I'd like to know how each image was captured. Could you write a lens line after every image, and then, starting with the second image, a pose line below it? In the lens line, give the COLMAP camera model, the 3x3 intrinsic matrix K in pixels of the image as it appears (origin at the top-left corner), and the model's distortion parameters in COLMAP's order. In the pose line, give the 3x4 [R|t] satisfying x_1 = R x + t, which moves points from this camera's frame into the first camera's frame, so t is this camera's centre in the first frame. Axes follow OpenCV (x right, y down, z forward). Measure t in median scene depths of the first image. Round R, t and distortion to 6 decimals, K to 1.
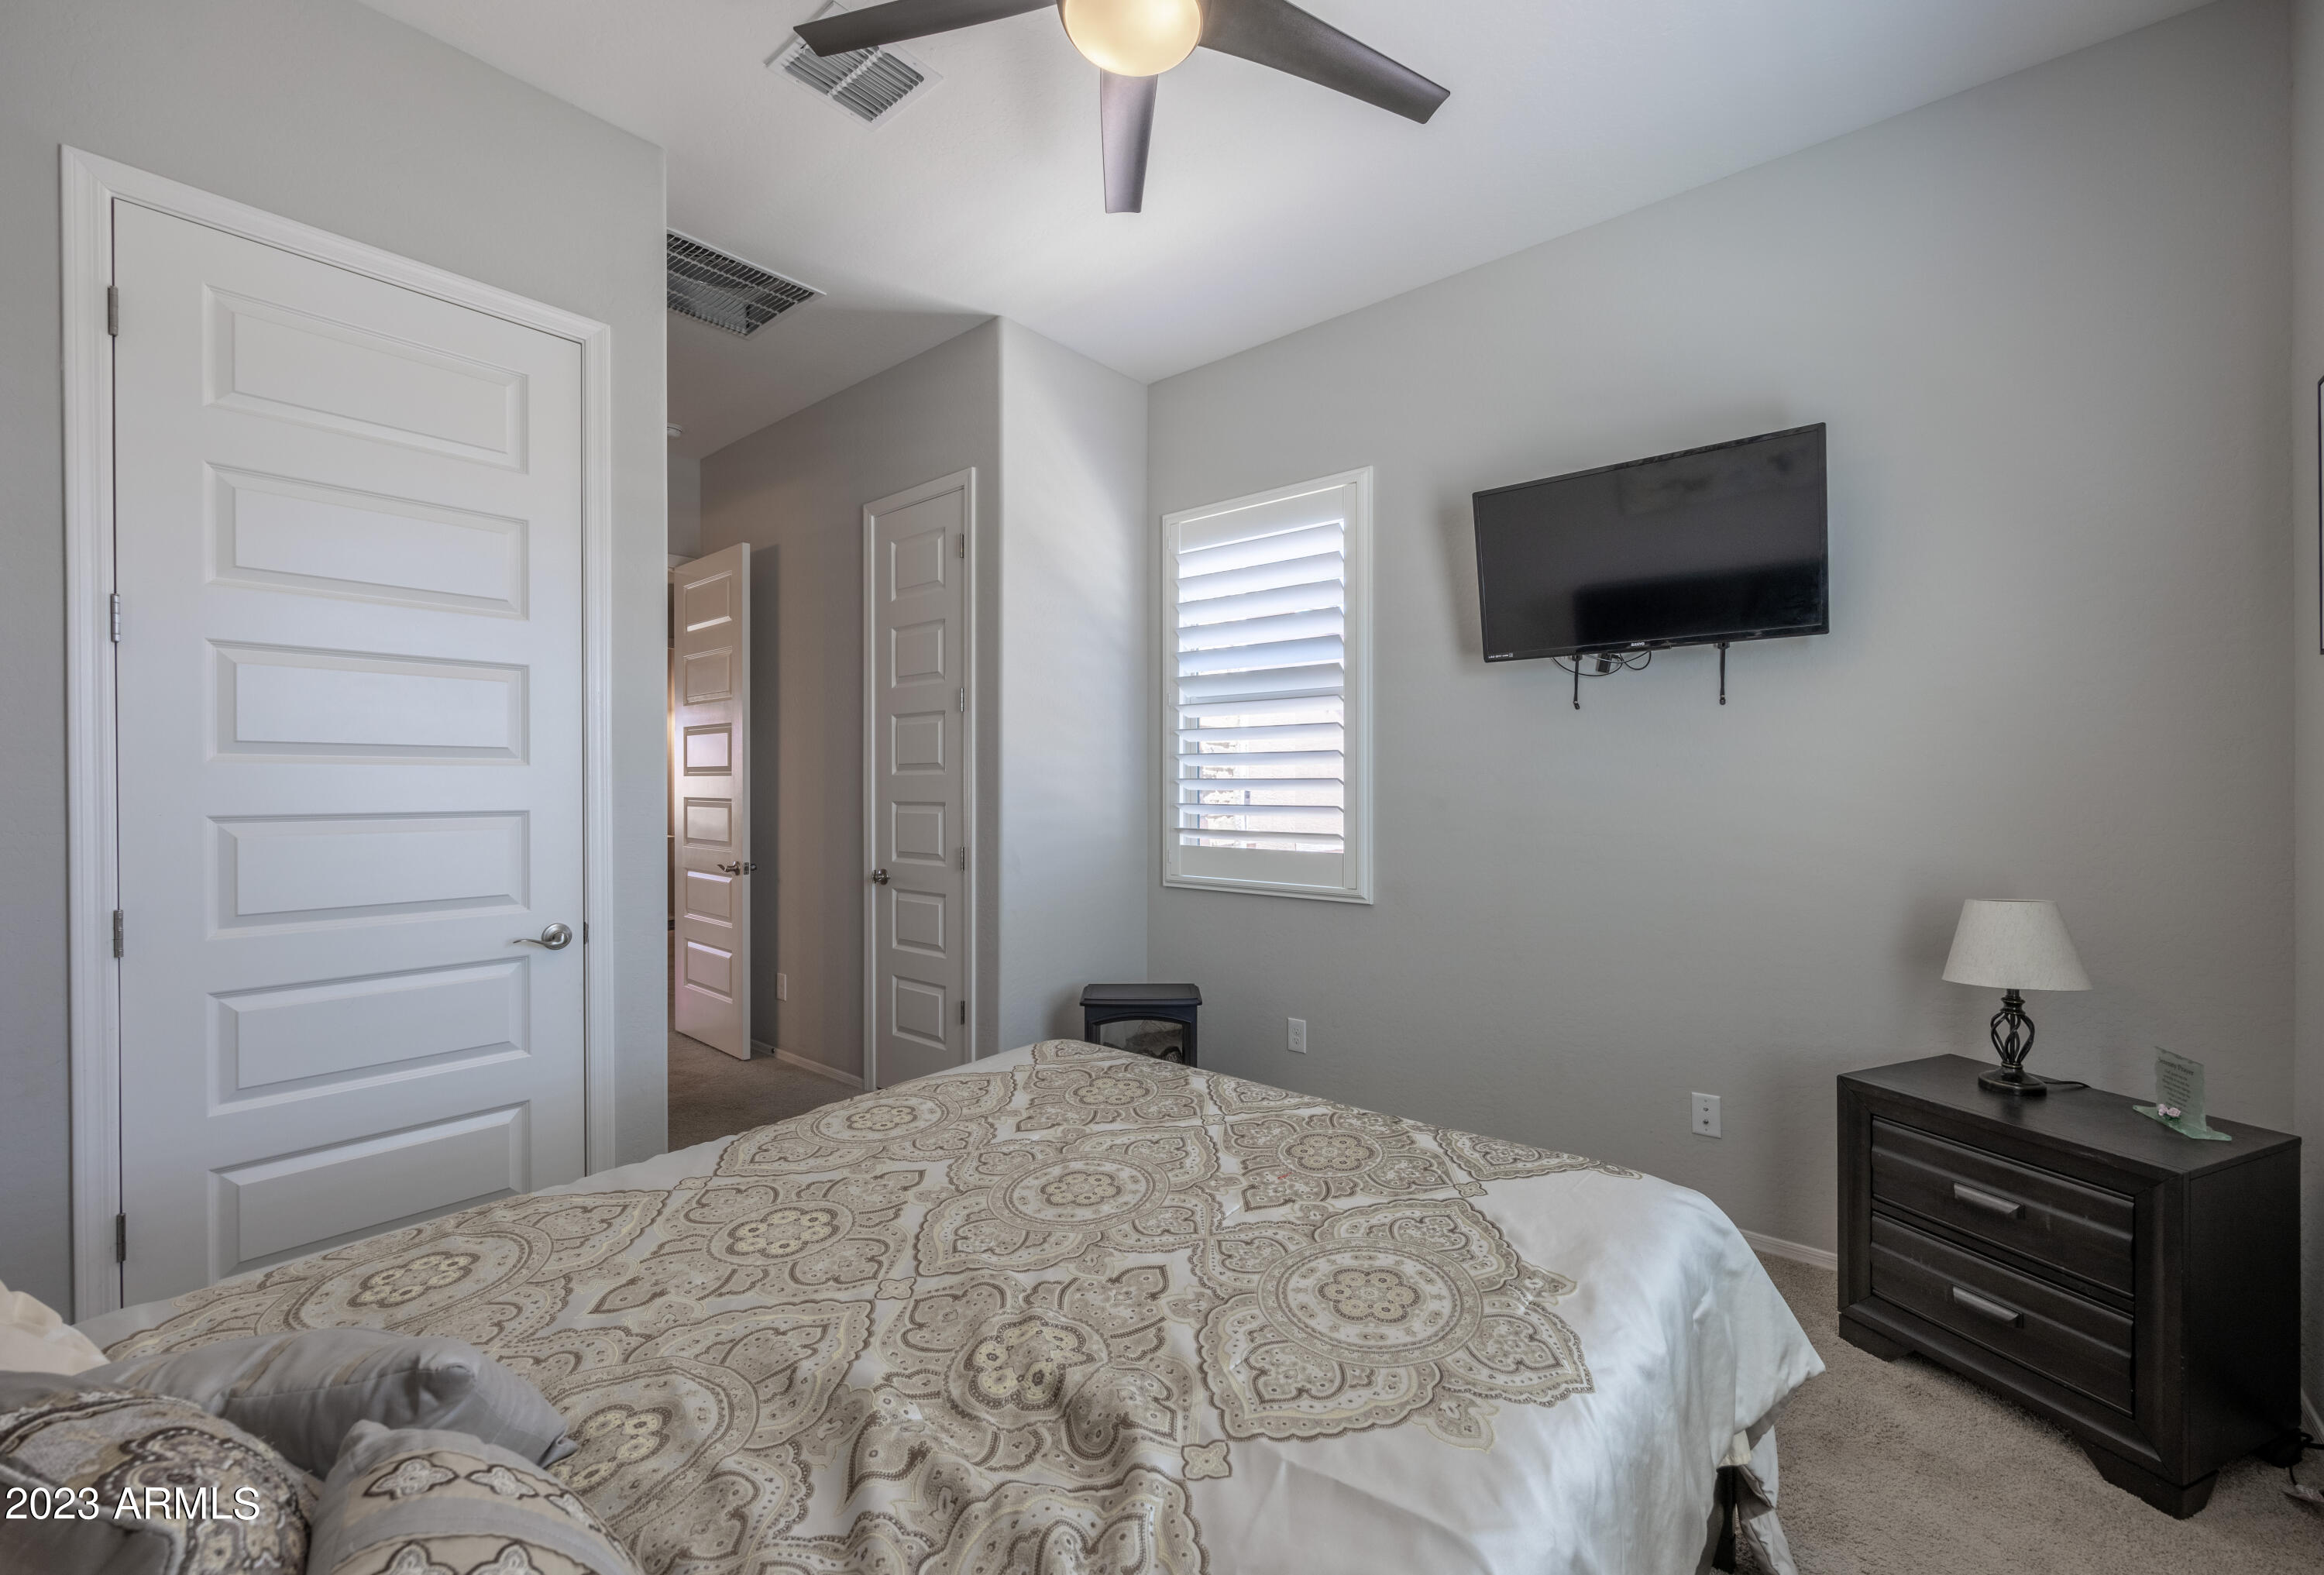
lens RADIAL K [[955.4, 0, 1162.0], [0, 955.4, 787.5], [0, 0, 1]] dist [-0.000127, -0.000016]
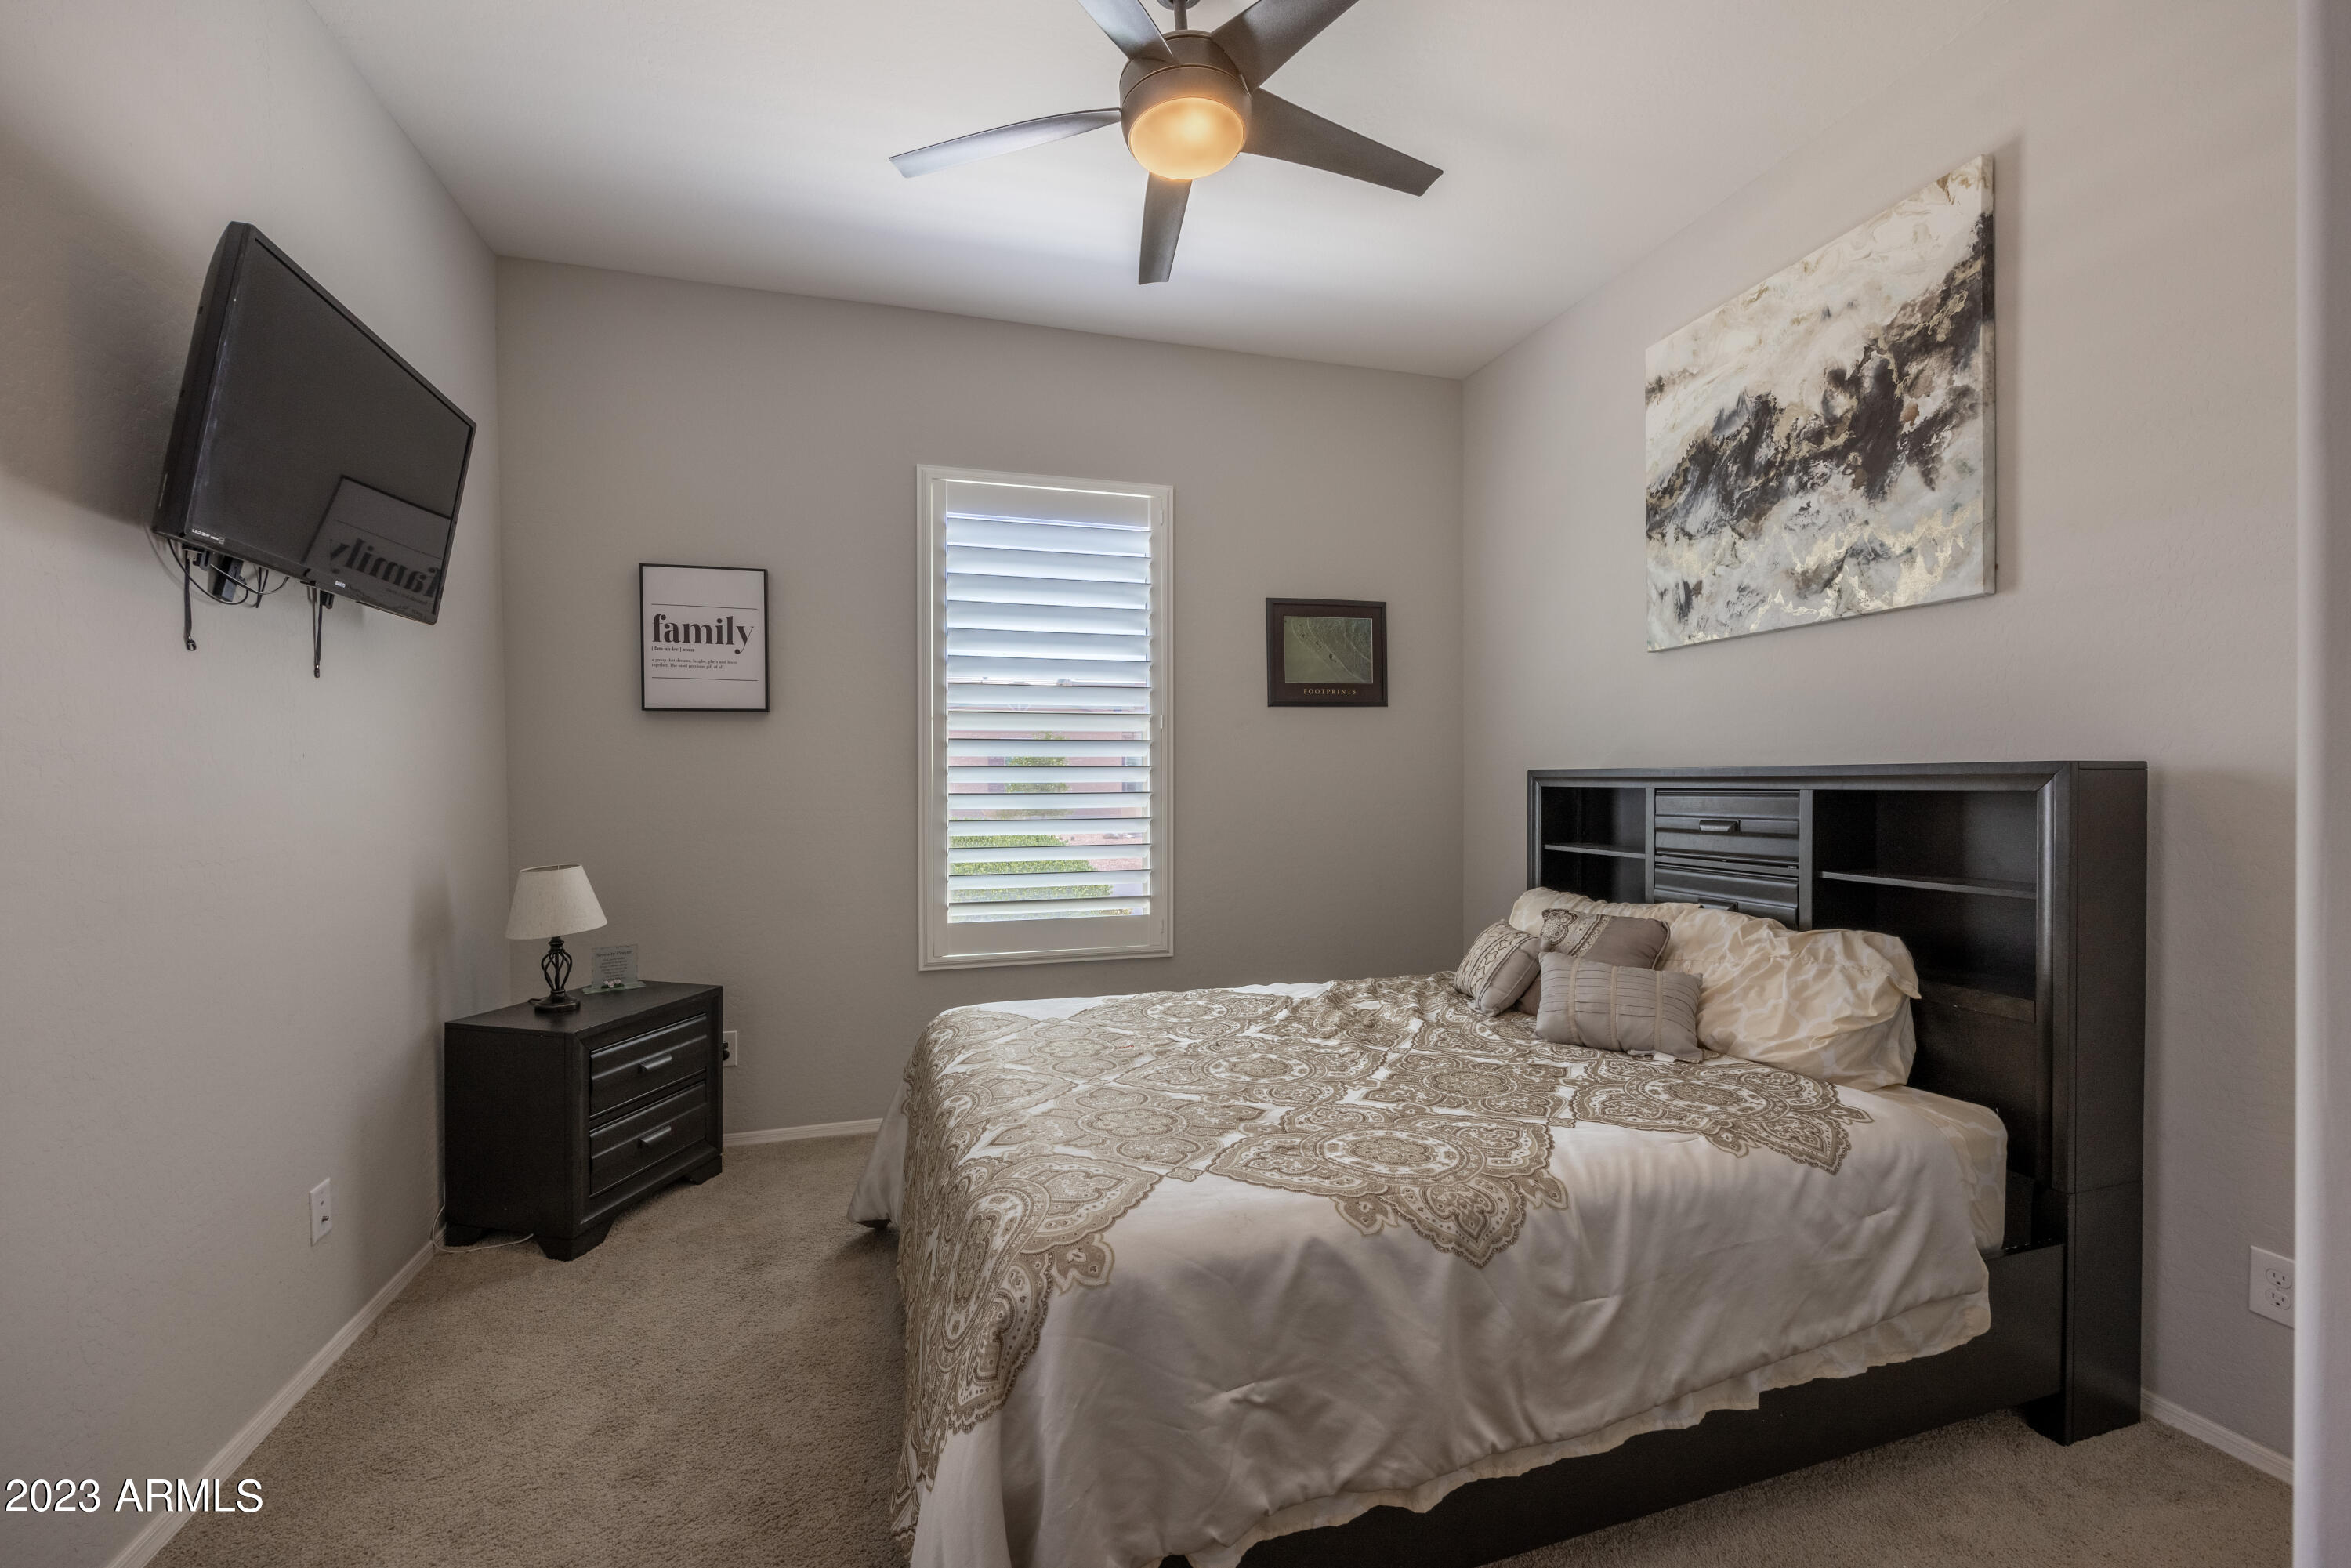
lens RADIAL K [[960.2, 0, 1175.5], [0, 960.2, 784.0], [0, 0, 1]] dist [-0.001509, -0.000250]
pose [[-0.845523, 0.002642, 0.533932, -0.542501], [0.007614, 0.999946, 0.007109, -0.000210], [-0.533884, 0.010076, -0.845498, 1.674340]]
